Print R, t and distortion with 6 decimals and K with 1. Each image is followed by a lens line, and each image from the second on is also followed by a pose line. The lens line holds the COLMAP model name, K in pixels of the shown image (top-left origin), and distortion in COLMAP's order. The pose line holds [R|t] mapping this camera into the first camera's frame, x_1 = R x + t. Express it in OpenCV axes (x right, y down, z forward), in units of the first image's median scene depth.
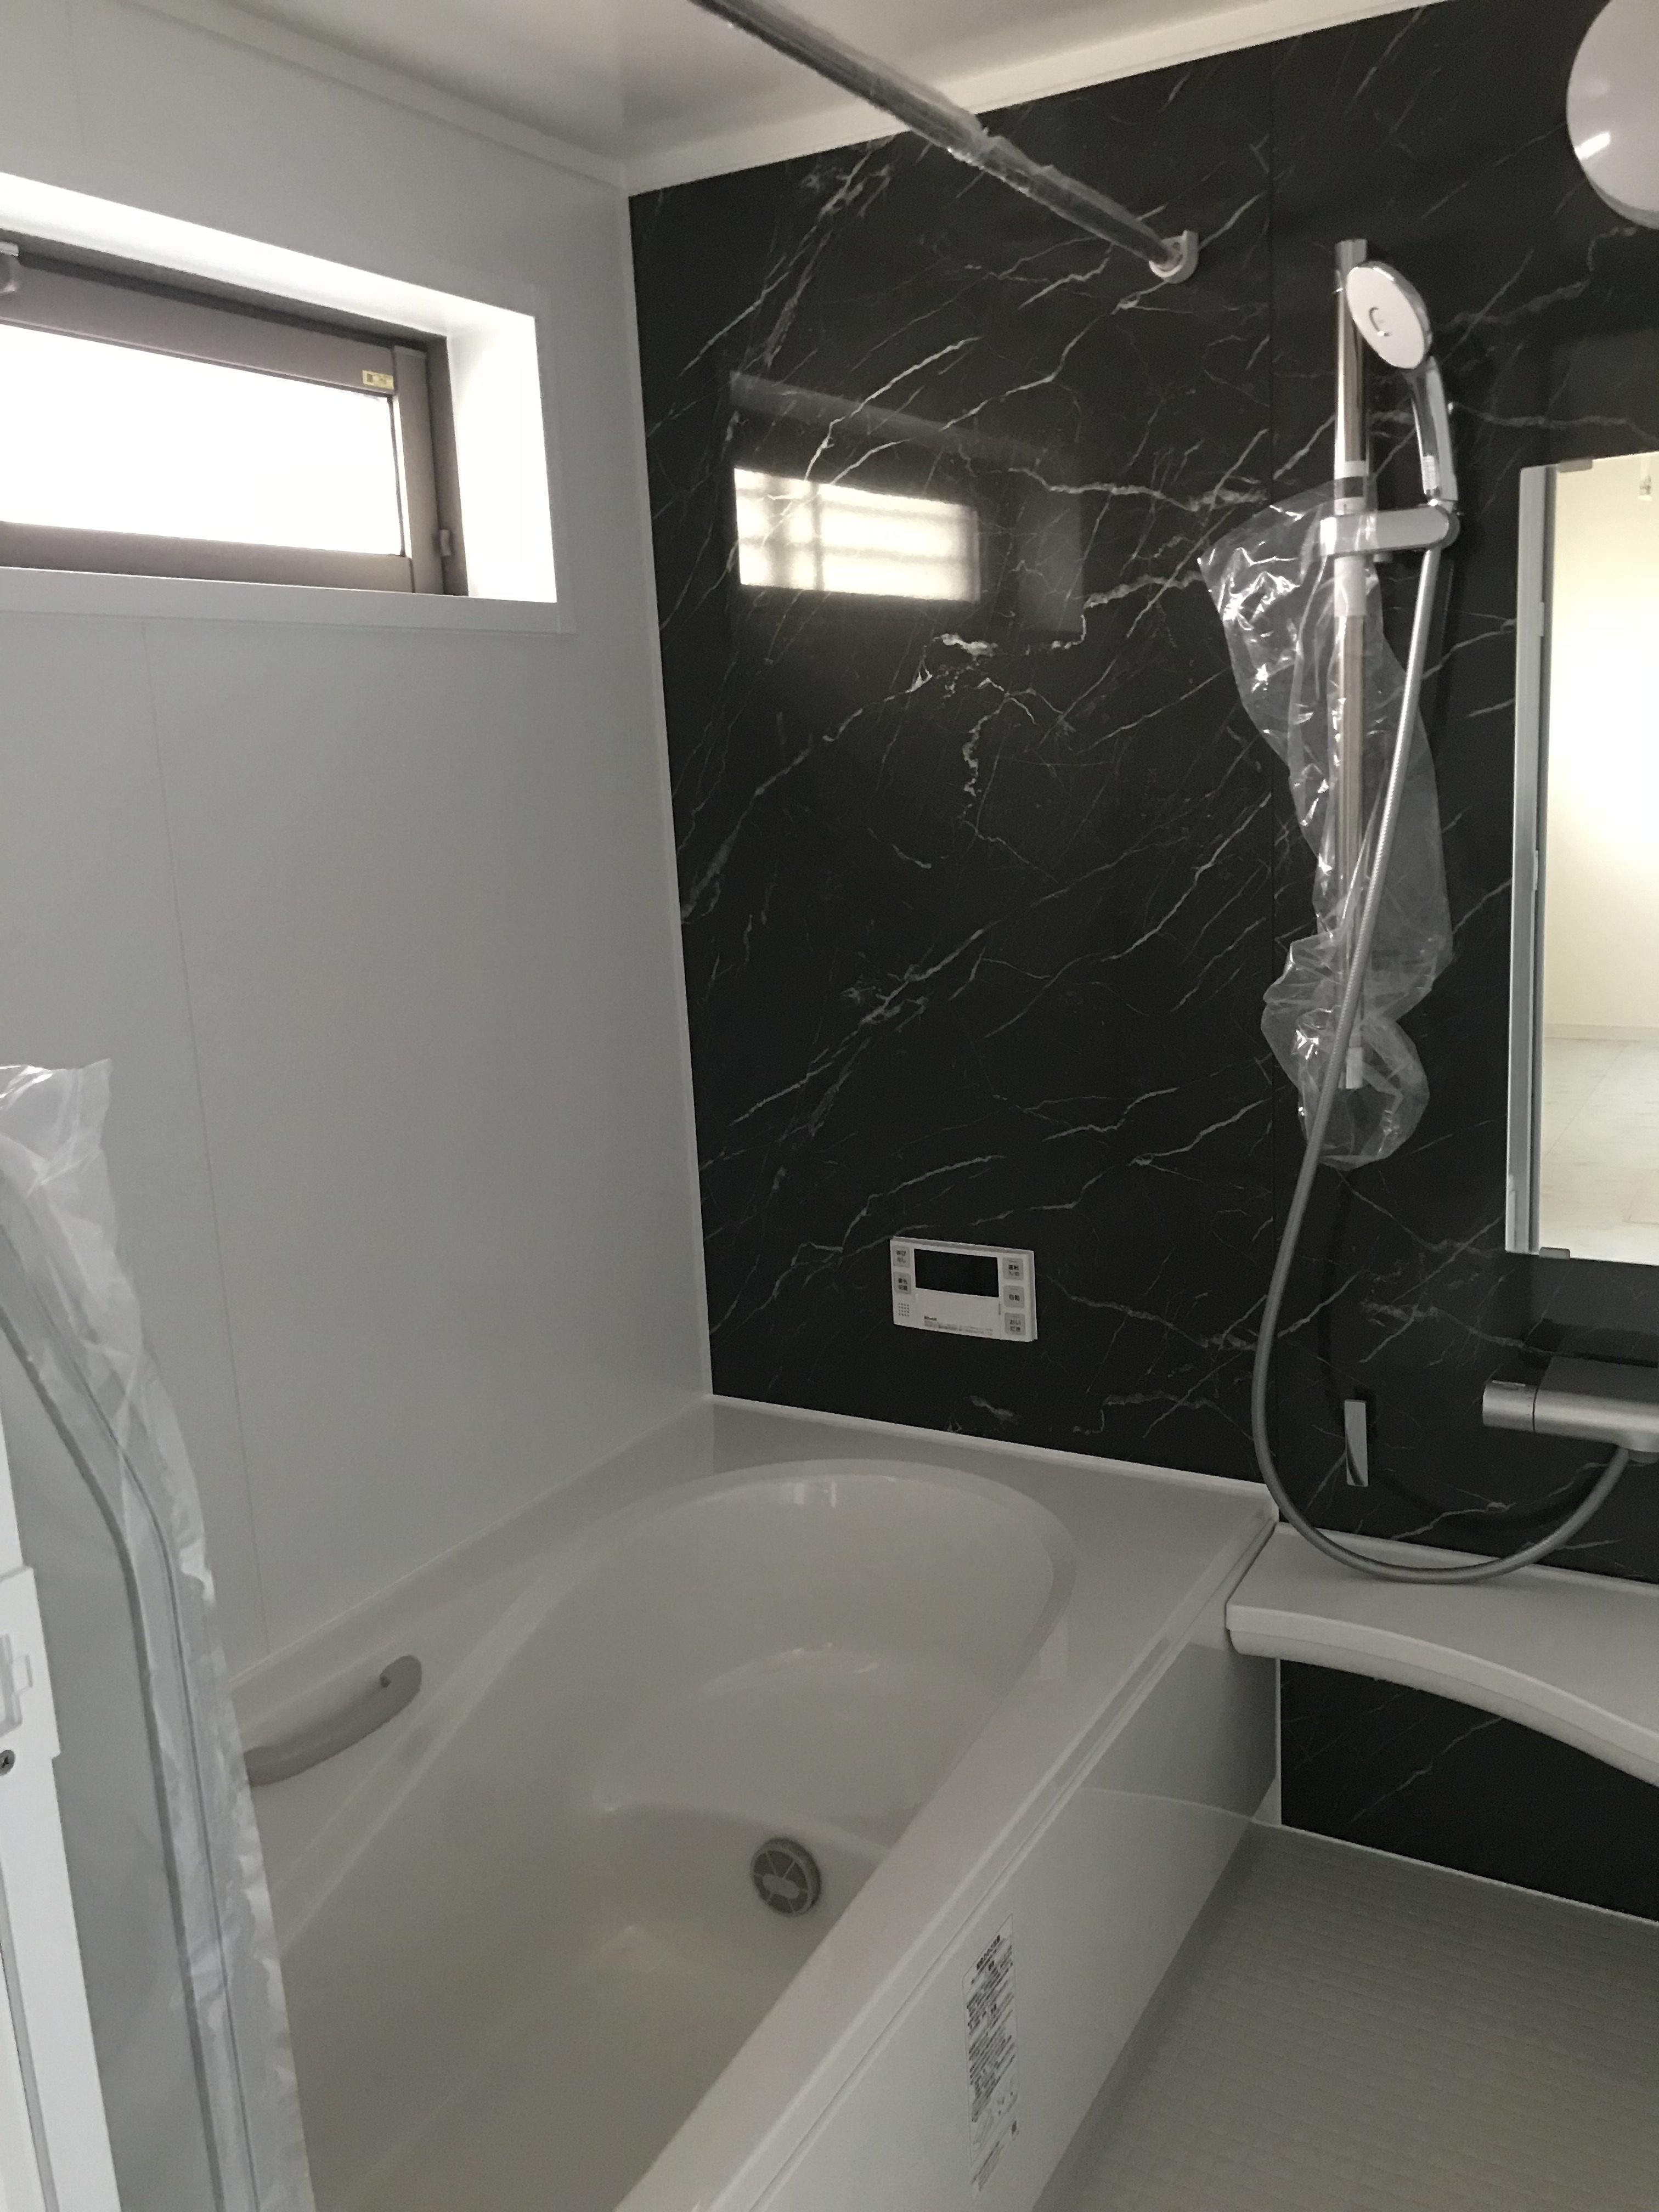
lens RADIAL K [[1811.4, 0, 837.7], [0, 1811.4, 1116.6], [0, 0, 1]] dist [0.031487, 0.009380]
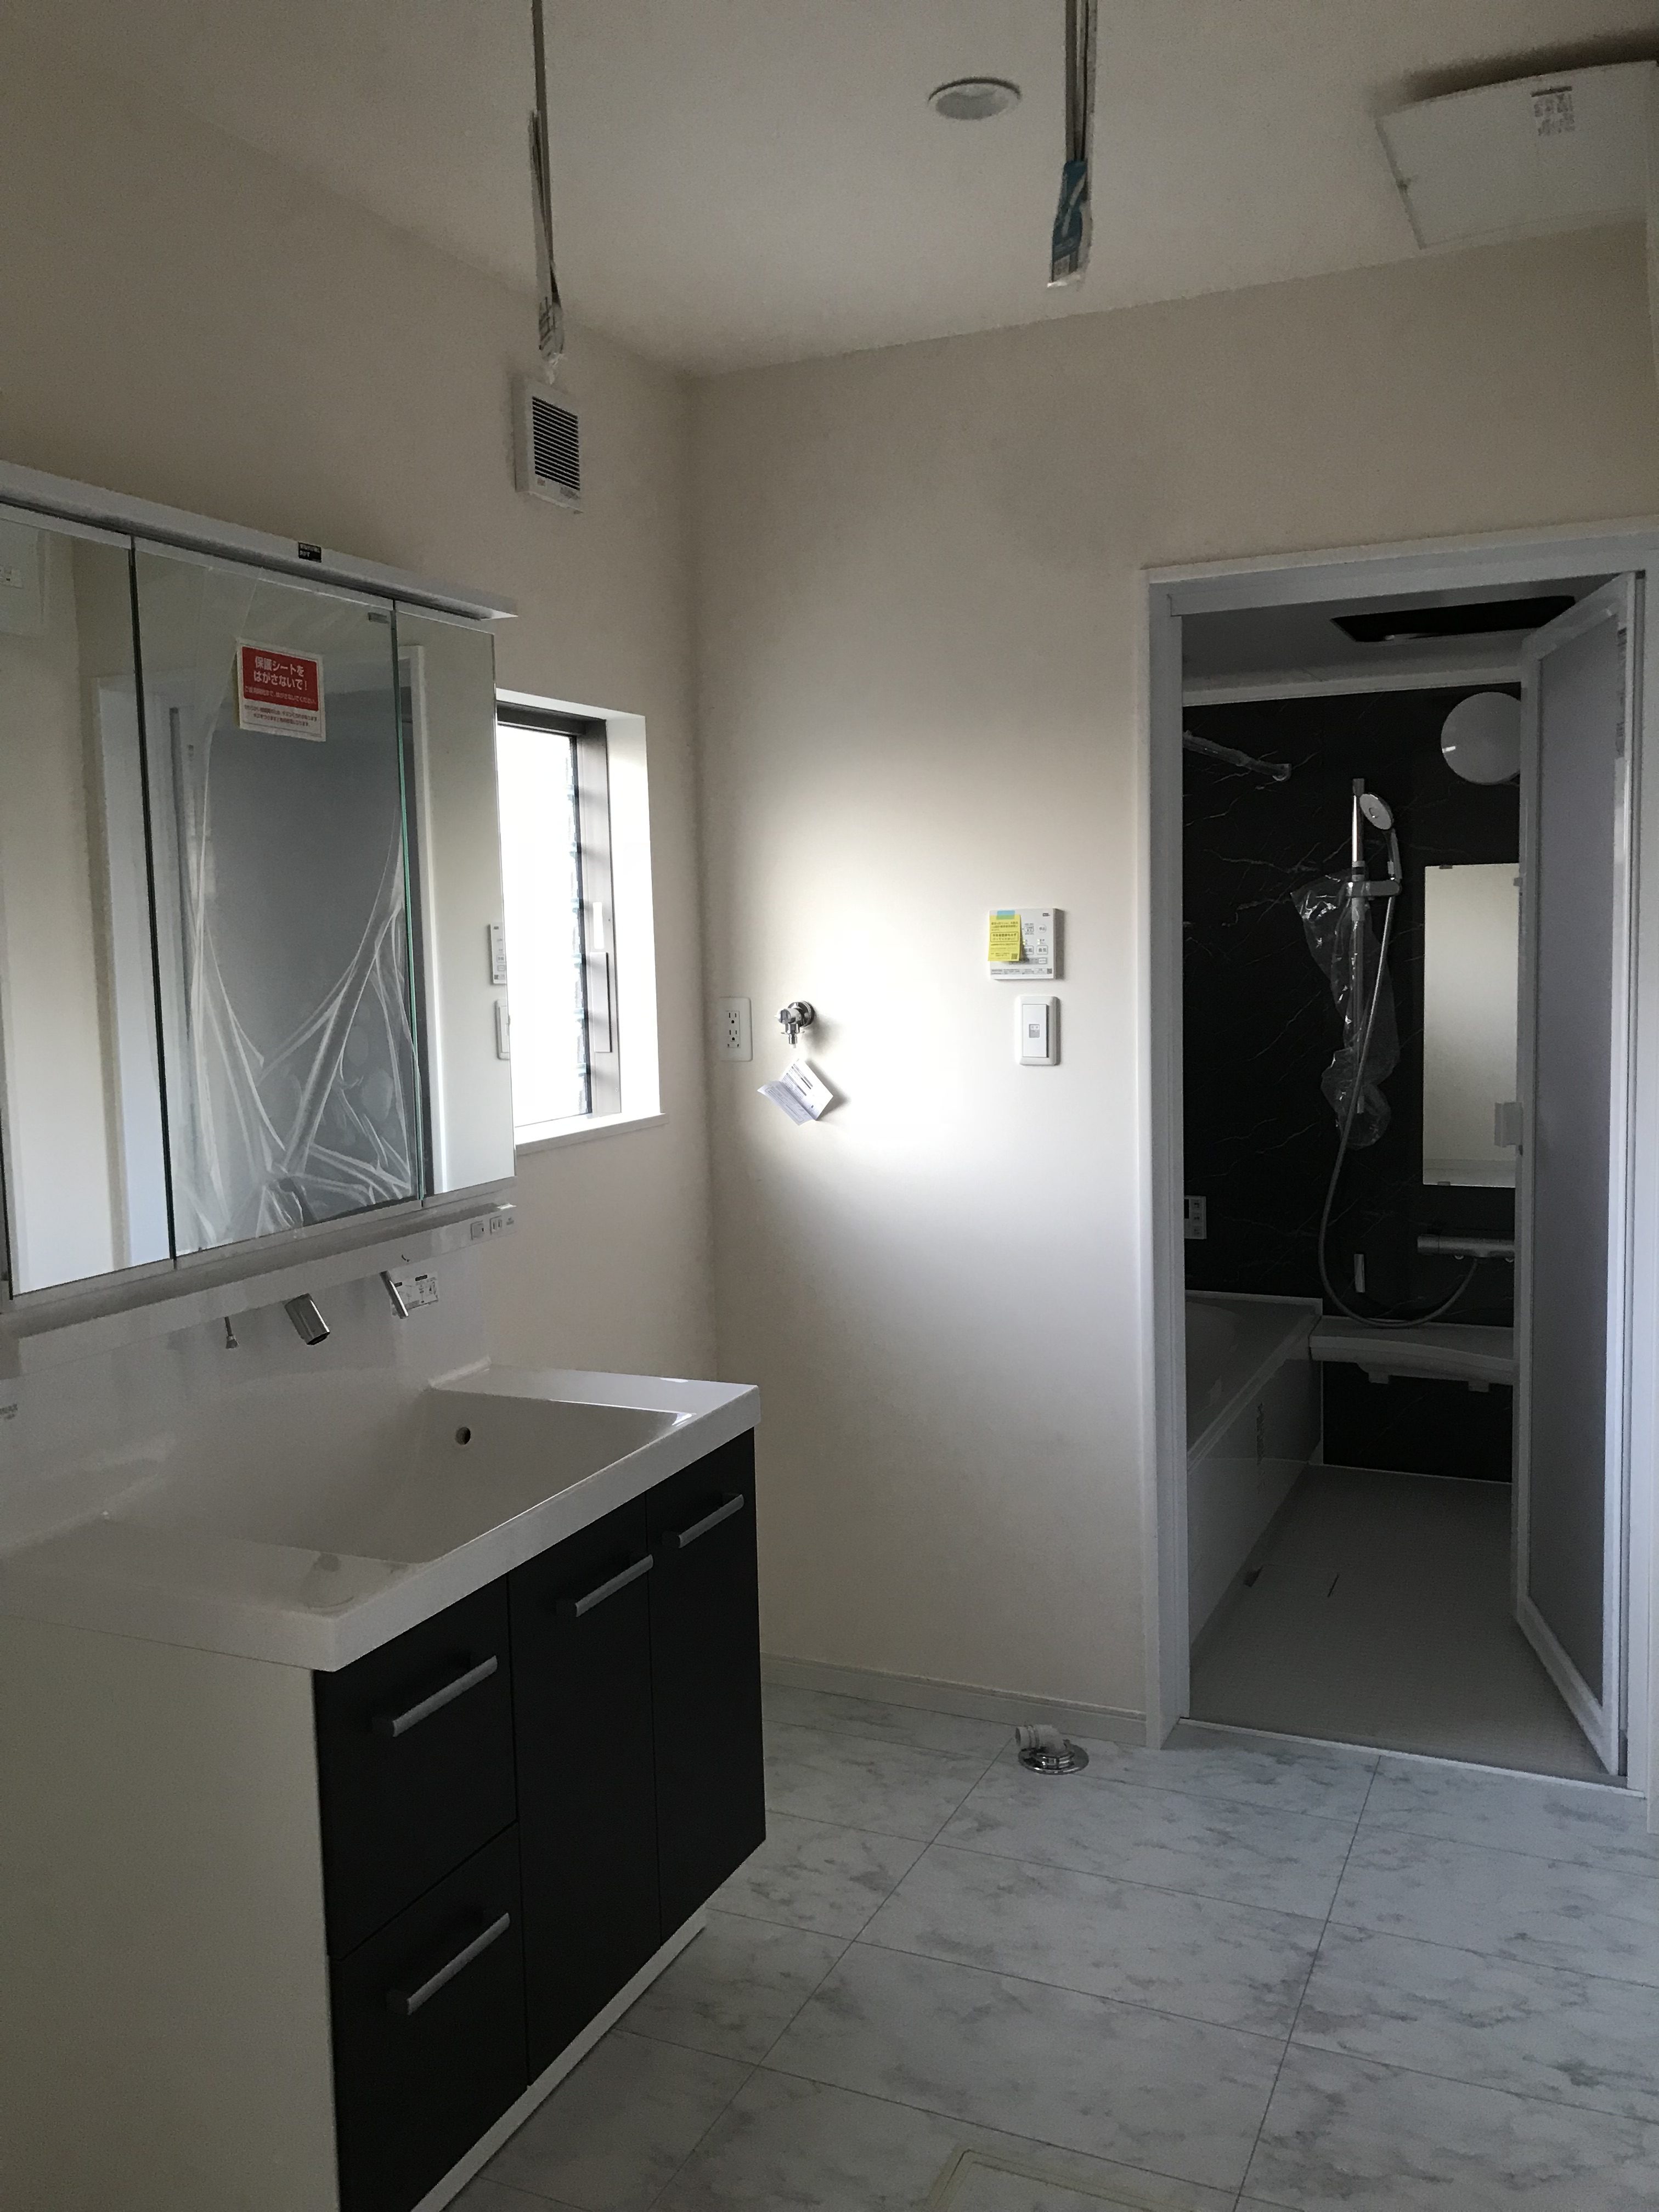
lens RADIAL K [[1811.4, 0, 821.0], [0, 1811.4, 1099.8], [0, 0, 1]] dist [0.031487, 0.009380]
pose [[0.996298, 0.031768, 0.079880, -0.613813], [-0.021258, 0.991400, -0.129129, 0.290534], [-0.083295, 0.126953, 0.988405, -1.301104]]
